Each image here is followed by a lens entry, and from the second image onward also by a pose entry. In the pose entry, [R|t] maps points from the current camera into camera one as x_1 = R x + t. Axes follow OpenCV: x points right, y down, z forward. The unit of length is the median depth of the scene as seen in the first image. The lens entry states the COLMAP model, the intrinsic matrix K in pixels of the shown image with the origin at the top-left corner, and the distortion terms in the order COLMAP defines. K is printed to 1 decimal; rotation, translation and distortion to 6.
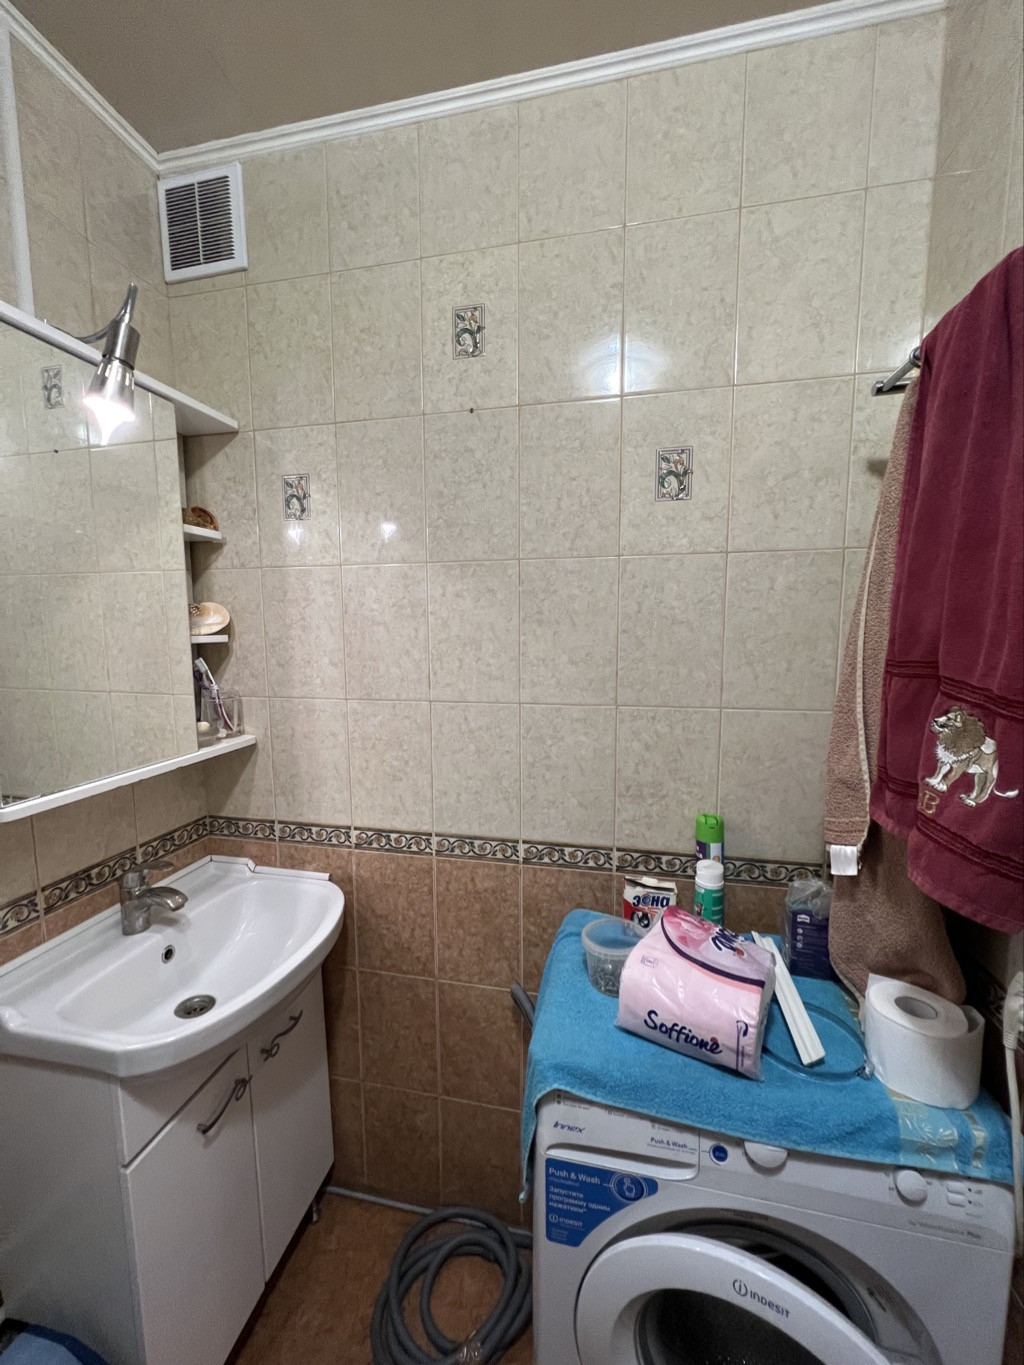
lens RADIAL K [[537.5, 0, 506.9], [0, 537.5, 687.7], [0, 0, 1]] dist [-0.001058, -0.000158]
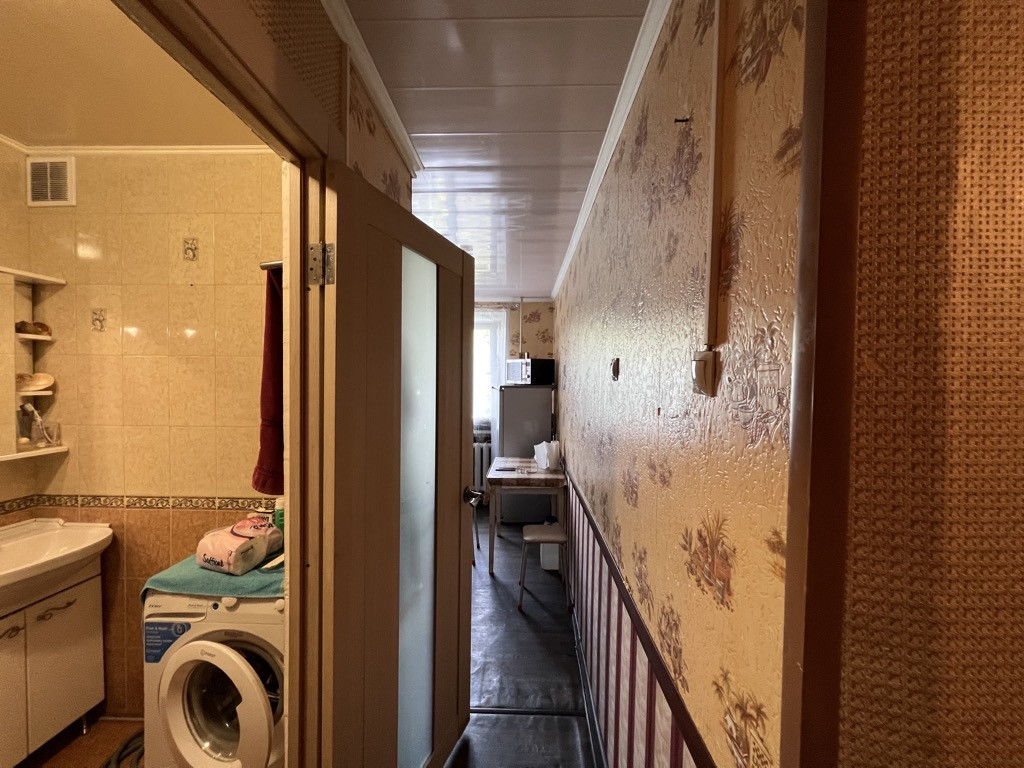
lens RADIAL K [[403.2, 0, 515.3], [0, 403.2, 389.1], [0, 0, 1]] dist [-0.001058, -0.000158]
pose [[0.982003, 0.010066, 0.188598, 0.806480], [0.007720, 0.995605, -0.093334, 0.037846], [-0.188709, 0.093110, 0.977609, -0.667282]]
